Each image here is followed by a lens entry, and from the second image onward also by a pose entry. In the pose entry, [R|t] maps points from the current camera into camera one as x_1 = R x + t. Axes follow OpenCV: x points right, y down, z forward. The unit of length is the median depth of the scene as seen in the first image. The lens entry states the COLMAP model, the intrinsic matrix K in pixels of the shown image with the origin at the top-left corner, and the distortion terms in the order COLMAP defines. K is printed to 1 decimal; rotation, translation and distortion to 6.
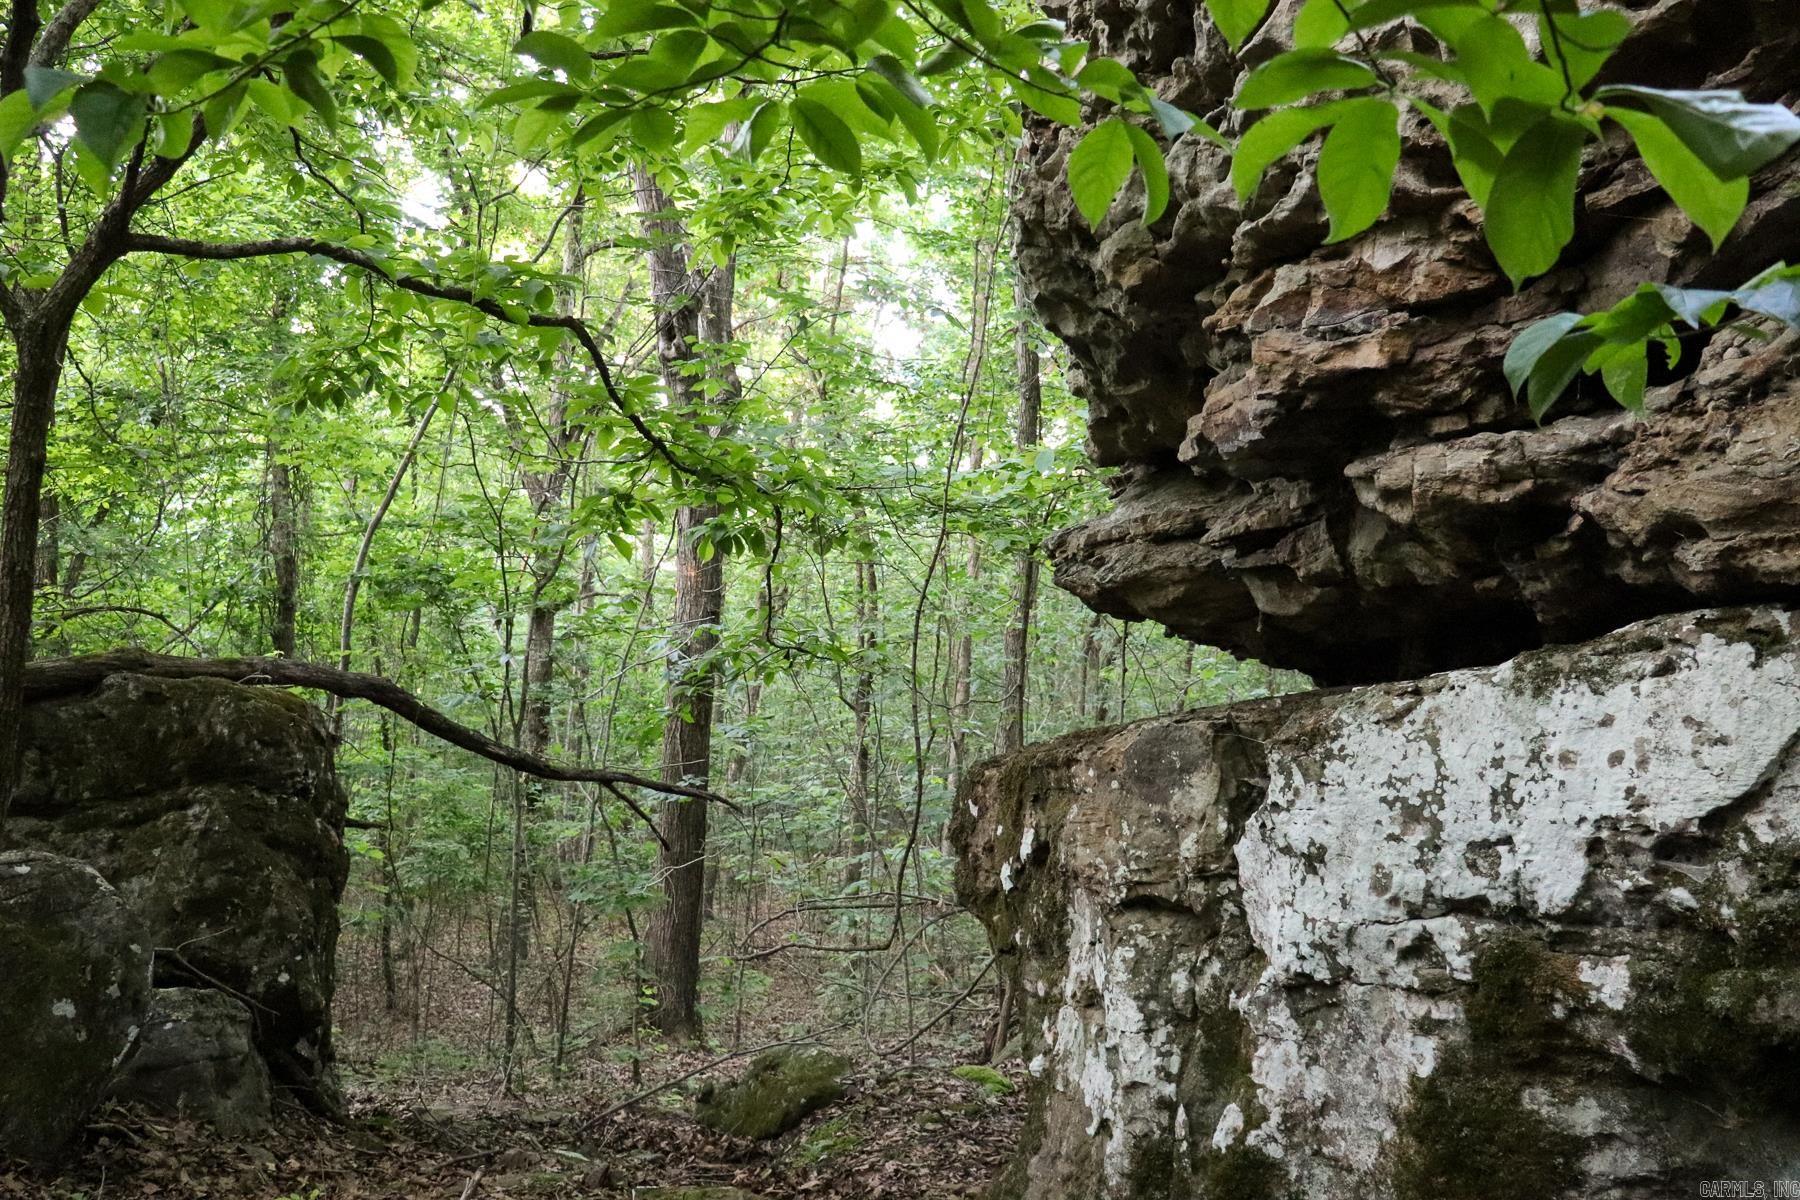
lens RADIAL K [[1489.9, 0, 900.0], [0, 1489.9, 600.0], [0, 0, 1]] dist [-0.179171, 0.174874]
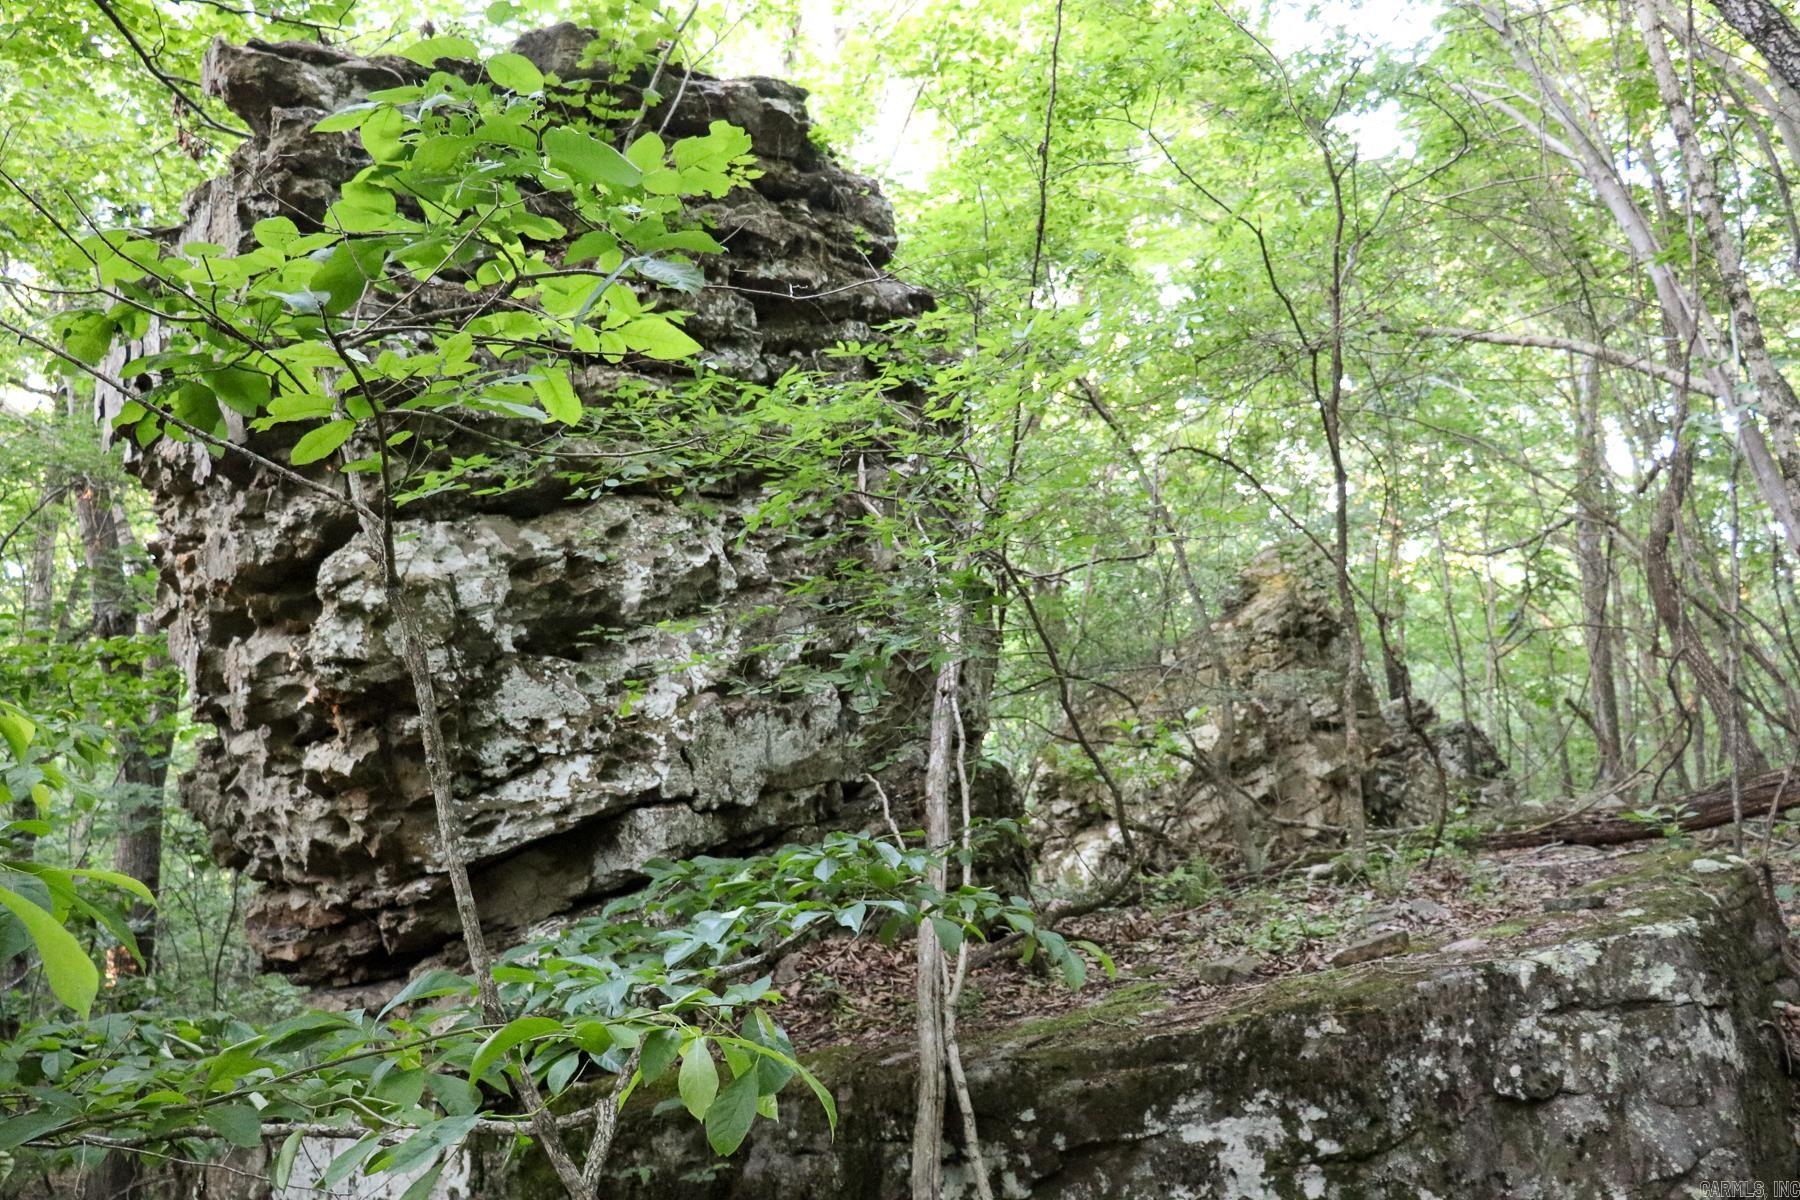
lens RADIAL K [[1477.3, 0, 900.0], [0, 1477.3, 600.0], [0, 0, 1]] dist [-0.181239, 0.172973]
pose [[0.958002, -0.010427, 0.286571, 0.471822], [0.036027, 0.995797, -0.084205, -0.375734], [-0.284488, 0.090993, 0.954351, -0.913404]]
